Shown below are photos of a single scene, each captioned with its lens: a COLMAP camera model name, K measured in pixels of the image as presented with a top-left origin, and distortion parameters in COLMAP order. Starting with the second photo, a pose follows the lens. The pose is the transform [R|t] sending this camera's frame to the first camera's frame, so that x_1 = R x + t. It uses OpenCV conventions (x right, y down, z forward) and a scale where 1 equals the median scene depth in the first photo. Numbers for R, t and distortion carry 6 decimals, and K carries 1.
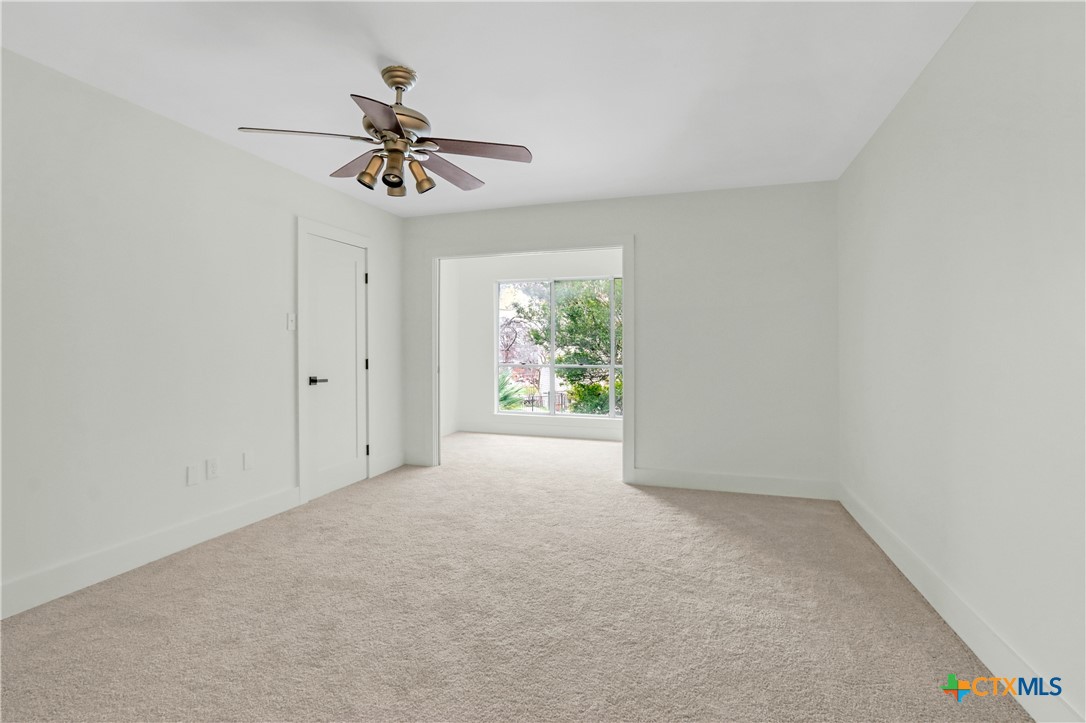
lens RADIAL K [[513.0, 0, 533.8], [0, 513.0, 349.9], [0, 0, 1]] dist [-0.018943, 0.002328]
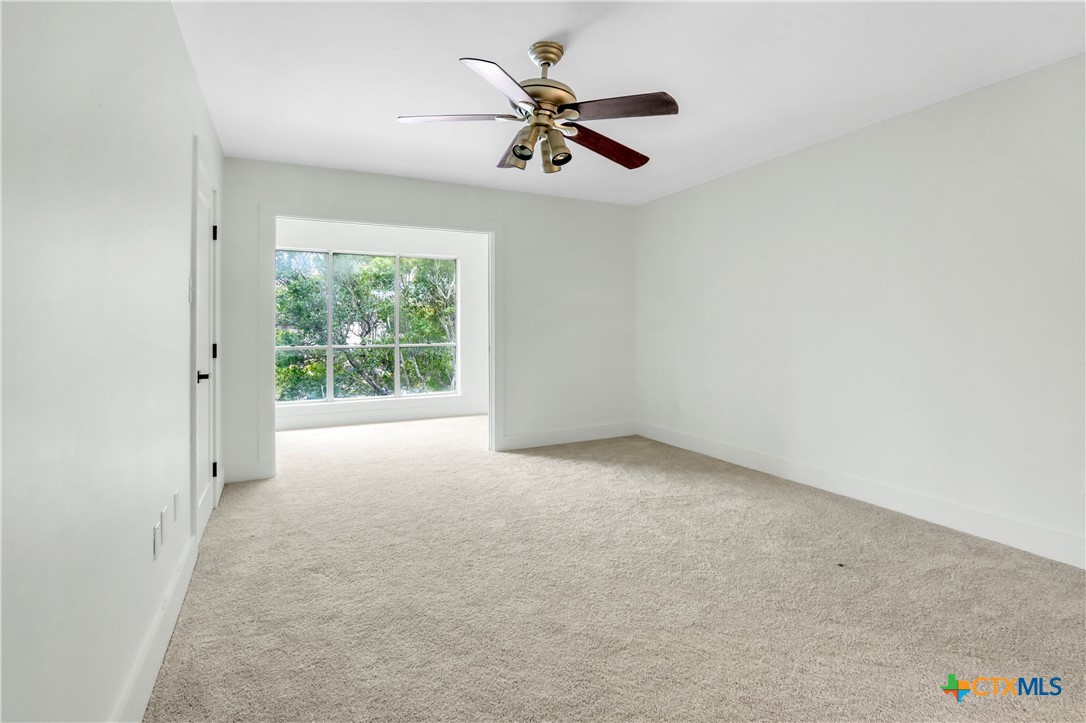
lens RADIAL K [[513.0, 0, 532.2], [0, 513.0, 322.9], [0, 0, 1]] dist [-0.018943, 0.002328]
pose [[0.710668, -0.000989, 0.703527, -0.313570], [0.008136, 0.999944, -0.006813, -0.002138], [-0.703481, 0.010565, 0.710636, 0.103370]]
